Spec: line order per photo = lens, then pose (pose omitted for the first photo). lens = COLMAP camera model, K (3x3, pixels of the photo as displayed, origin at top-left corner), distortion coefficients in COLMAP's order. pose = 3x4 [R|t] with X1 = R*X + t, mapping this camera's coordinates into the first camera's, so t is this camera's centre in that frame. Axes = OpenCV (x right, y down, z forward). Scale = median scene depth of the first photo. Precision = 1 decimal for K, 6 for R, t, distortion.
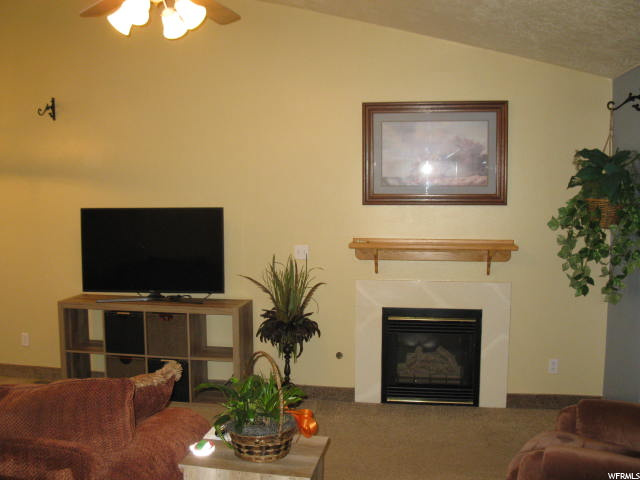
lens RADIAL K [[676.2, 0, 308.3], [0, 676.2, 243.6], [0, 0, 1]] dist [-0.195055, 0.204405]
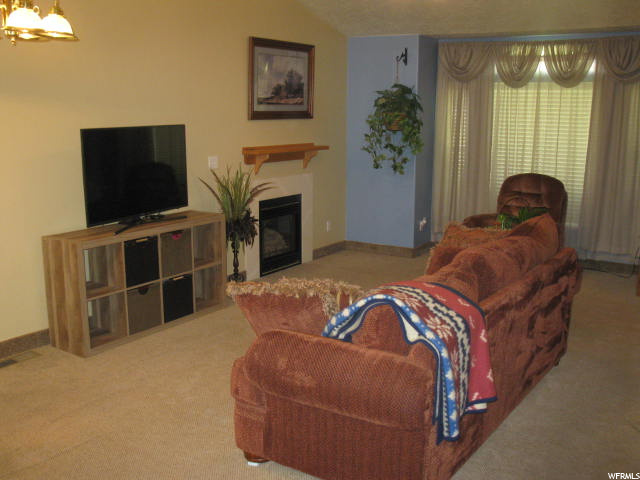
lens RADIAL K [[676.2, 0, 308.3], [0, 676.2, 243.6], [0, 0, 1]] dist [-0.195055, 0.204405]
pose [[0.402240, -0.173678, 0.898910, -1.029327], [0.072492, 0.984801, 0.157834, -0.021223], [-0.912660, 0.001676, 0.408717, 0.404276]]
